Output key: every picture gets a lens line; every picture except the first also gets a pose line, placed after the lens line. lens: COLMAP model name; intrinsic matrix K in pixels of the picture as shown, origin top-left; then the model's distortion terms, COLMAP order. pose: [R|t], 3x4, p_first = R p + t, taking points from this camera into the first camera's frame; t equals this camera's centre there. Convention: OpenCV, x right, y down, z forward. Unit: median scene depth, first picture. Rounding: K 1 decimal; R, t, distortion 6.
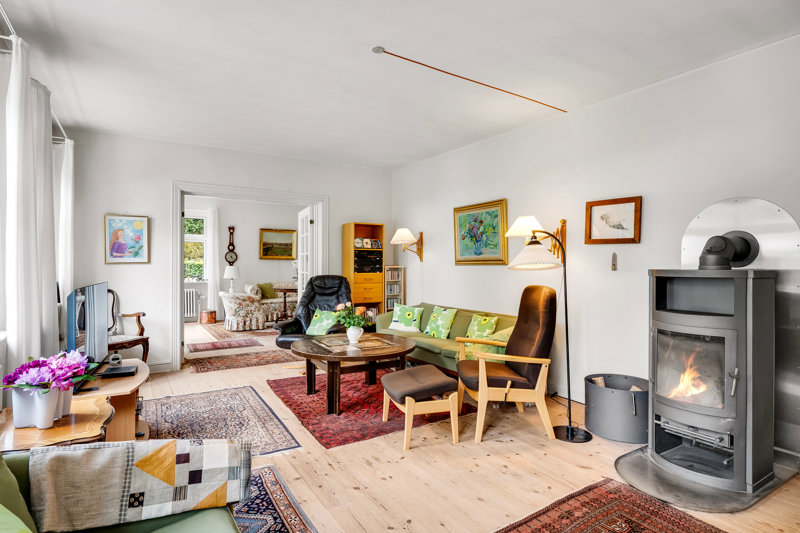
lens RADIAL K [[419.4, 0, 399.9], [0, 419.4, 264.6], [0, 0, 1]] dist [-0.006092, 0.001593]
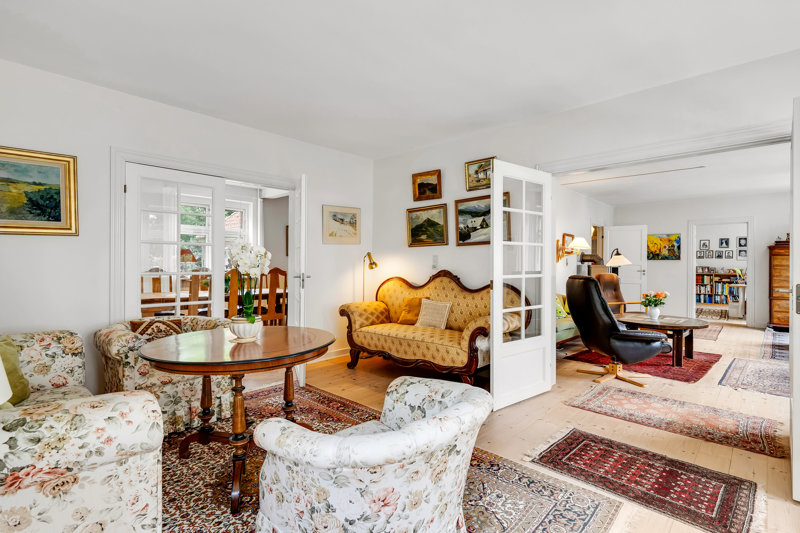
lens RADIAL K [[384.8, 0, 398.1], [0, 384.8, 266.6], [0, 0, 1]] dist [-0.002719, 0.000381]
pose [[-0.235840, -0.005719, 0.971775, -2.430528], [-0.001035, 0.999984, 0.005634, 0.021844], [-0.971791, 0.000323, -0.235842, 3.948291]]
